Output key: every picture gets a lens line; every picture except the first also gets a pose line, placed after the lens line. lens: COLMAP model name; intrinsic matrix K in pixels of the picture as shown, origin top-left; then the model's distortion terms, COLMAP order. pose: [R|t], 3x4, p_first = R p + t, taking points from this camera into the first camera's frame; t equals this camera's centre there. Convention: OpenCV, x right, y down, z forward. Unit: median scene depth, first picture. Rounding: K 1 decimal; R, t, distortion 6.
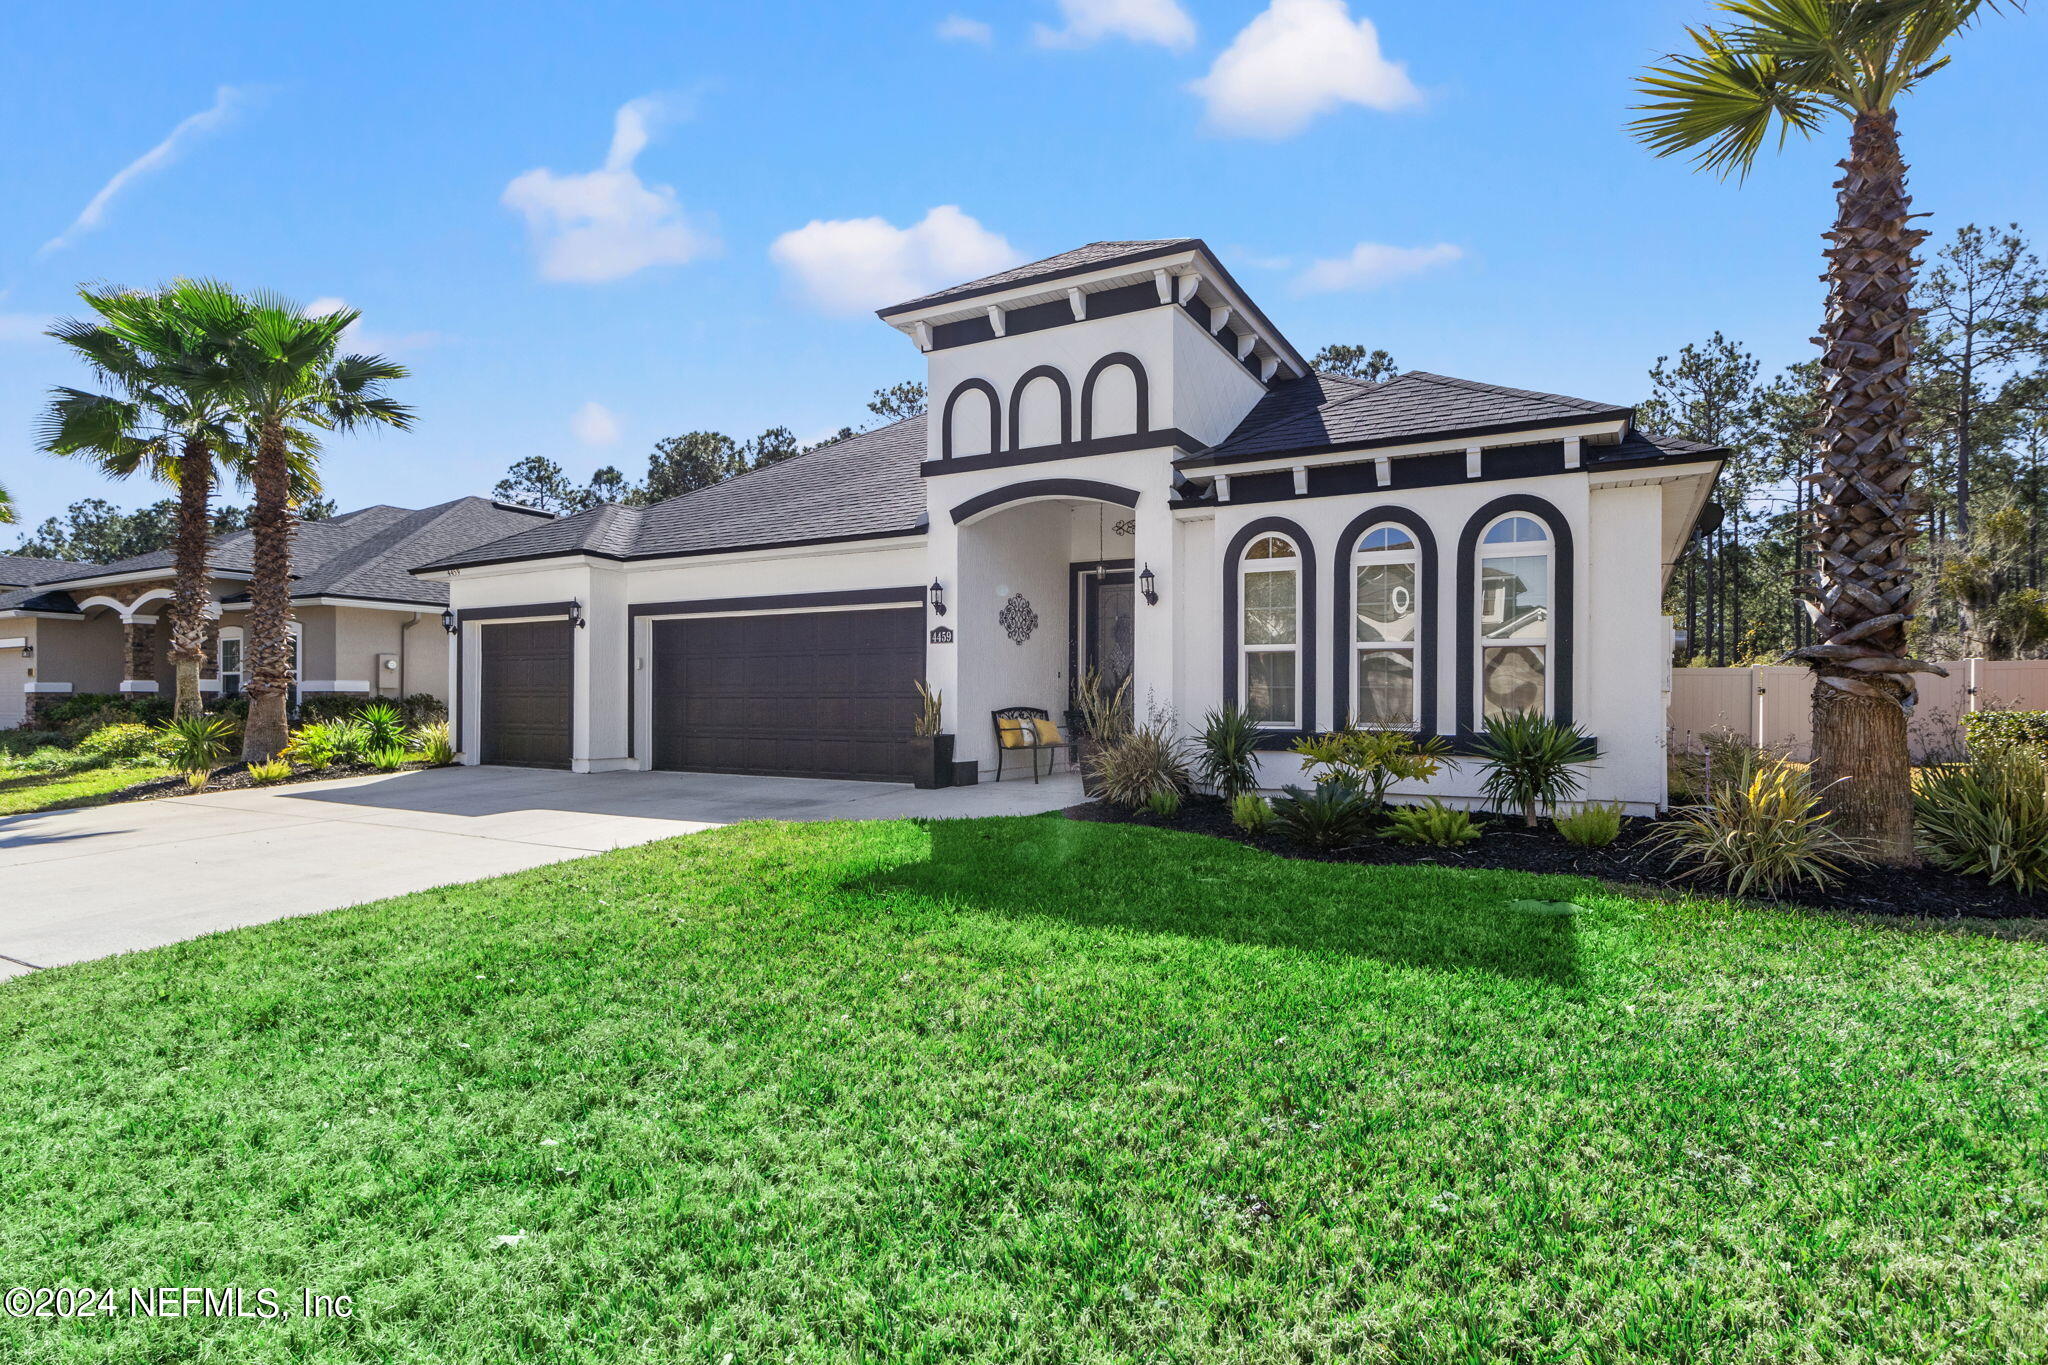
lens RADIAL K [[1025.4, 0, 992.3], [0, 1025.4, 700.6], [0, 0, 1]] dist [0.005632, 0.005629]
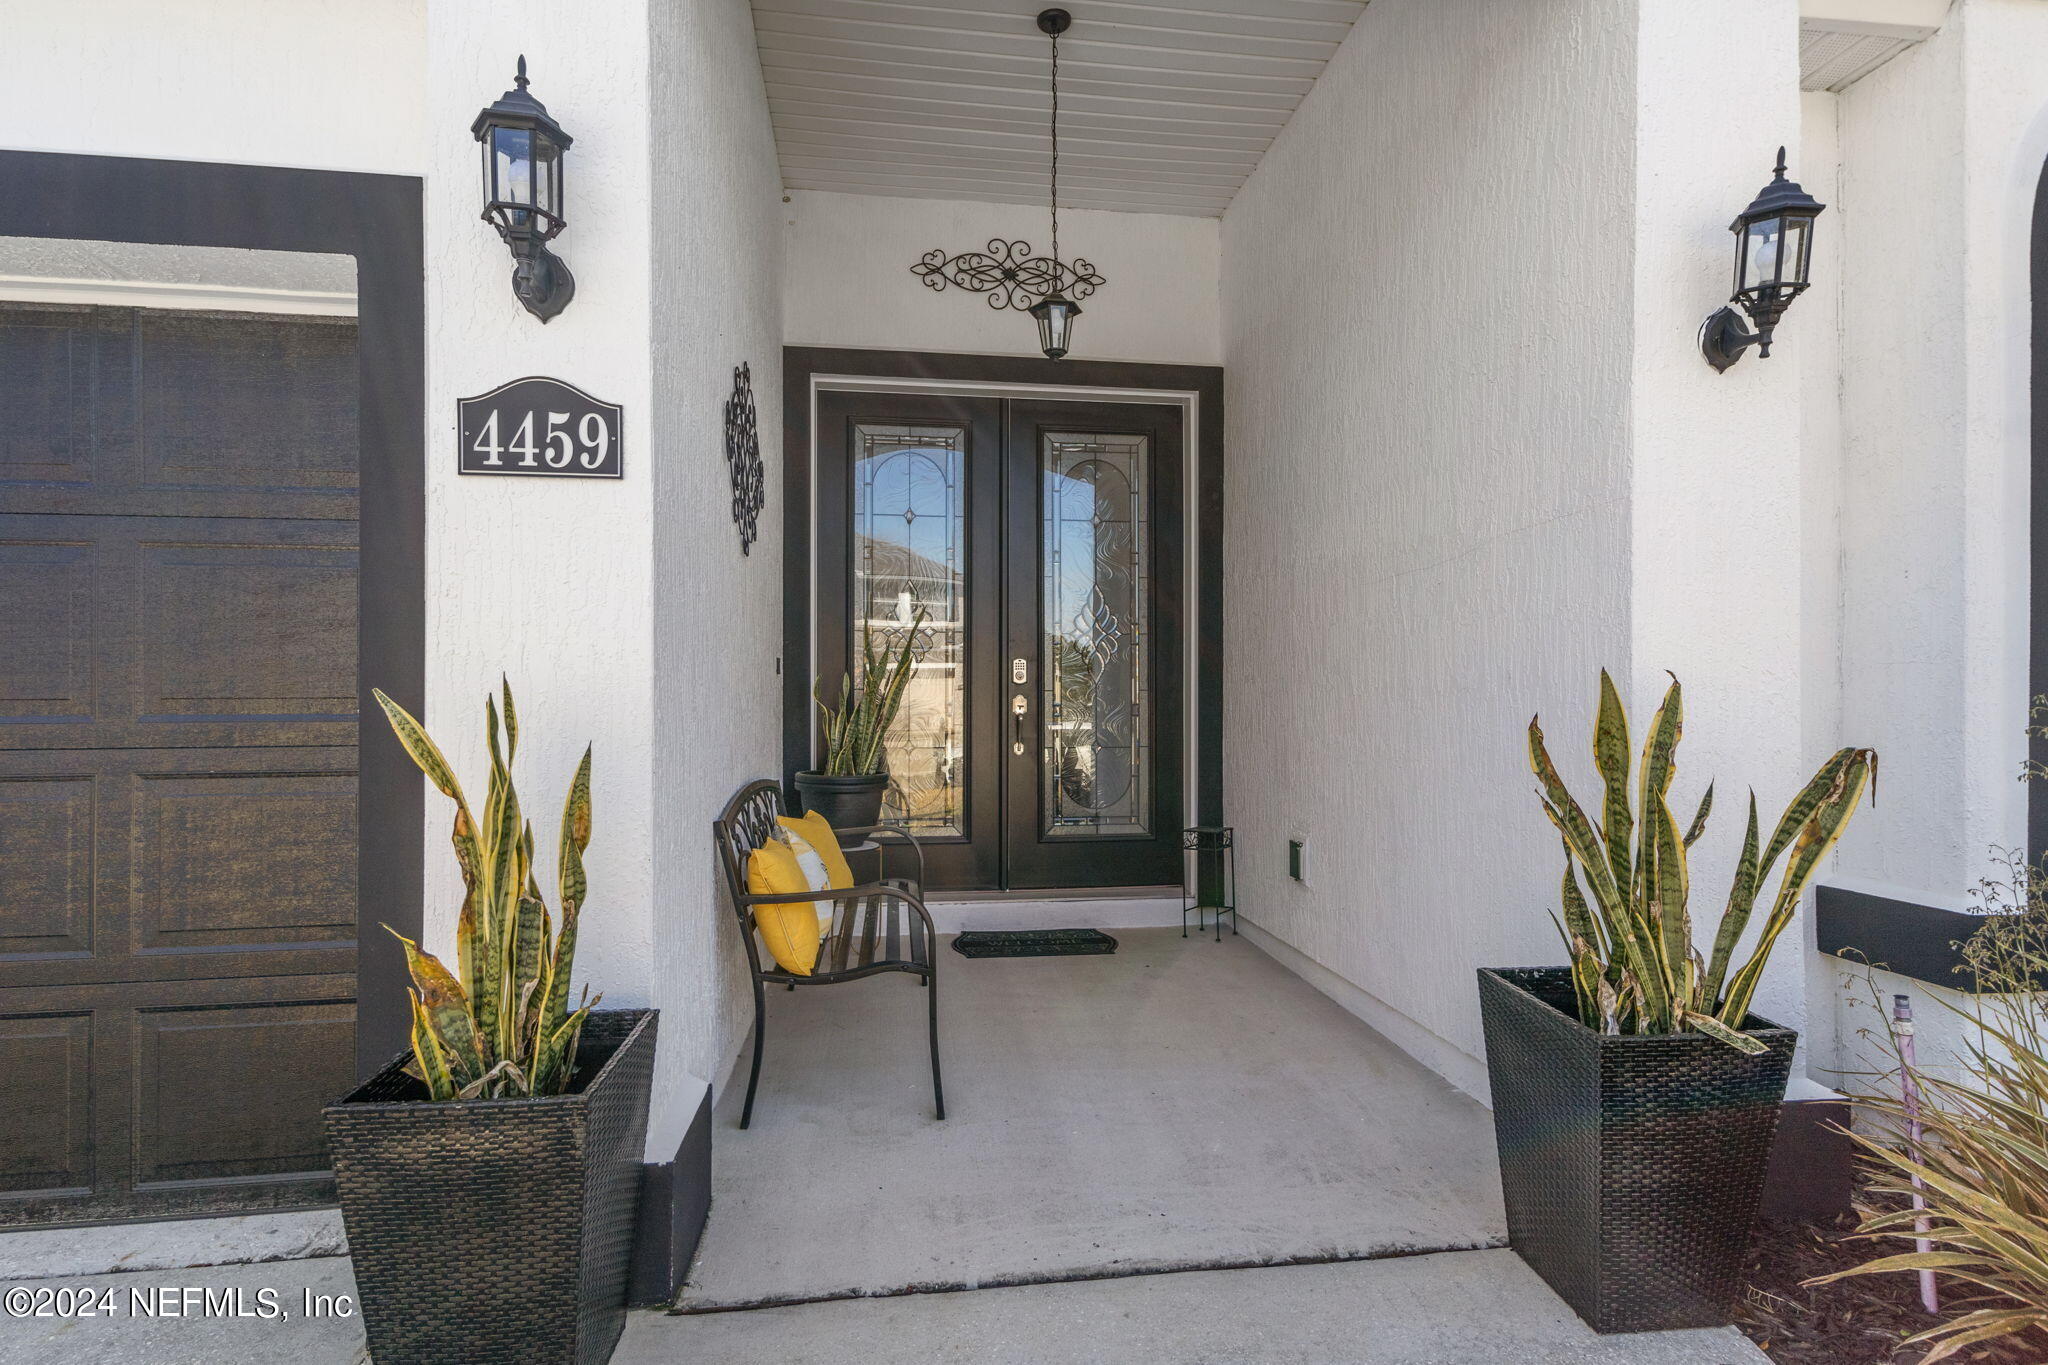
lens RADIAL K [[1025.4, 0, 986.0], [0, 1025.4, 691.4], [0, 0, 1]] dist [0.005632, 0.005629]
pose [[0.788574, -0.000069, 0.614939, -0.105032], [0.001981, 0.999995, -0.002428, -0.020791], [-0.614936, 0.003133, 0.788571, 0.886701]]
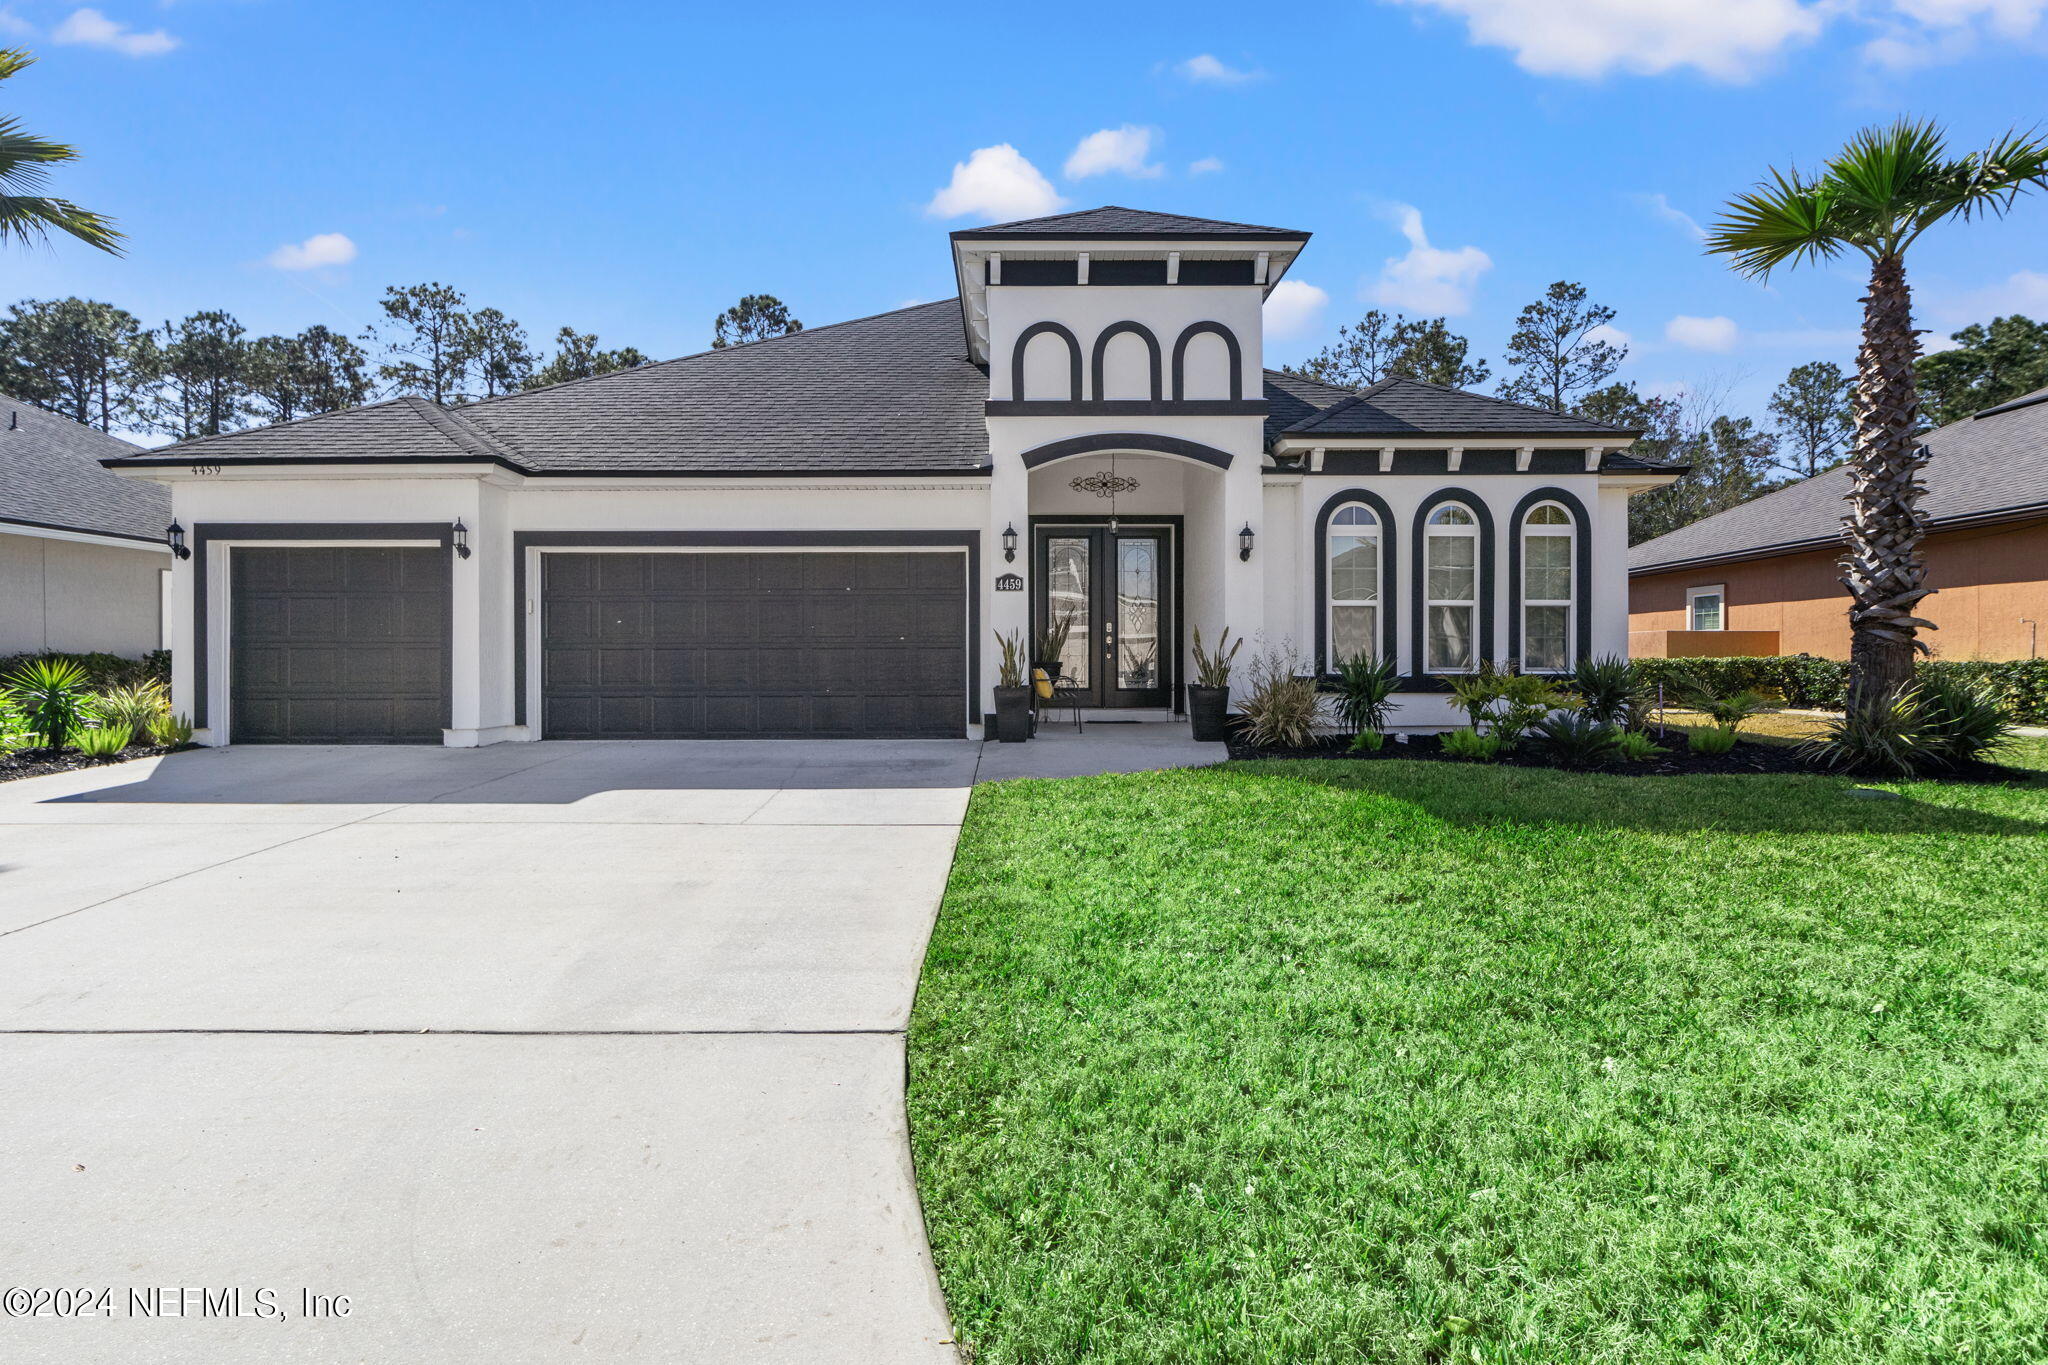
lens RADIAL K [[1025.4, 0, 971.2], [0, 1025.4, 657.3], [0, 0, 1]] dist [0.005632, 0.005629]
pose [[0.869520, -0.003938, 0.493881, -0.602836], [0.004486, 0.999990, 0.000075, 0.006390], [-0.493877, 0.002150, 0.869529, 0.195809]]
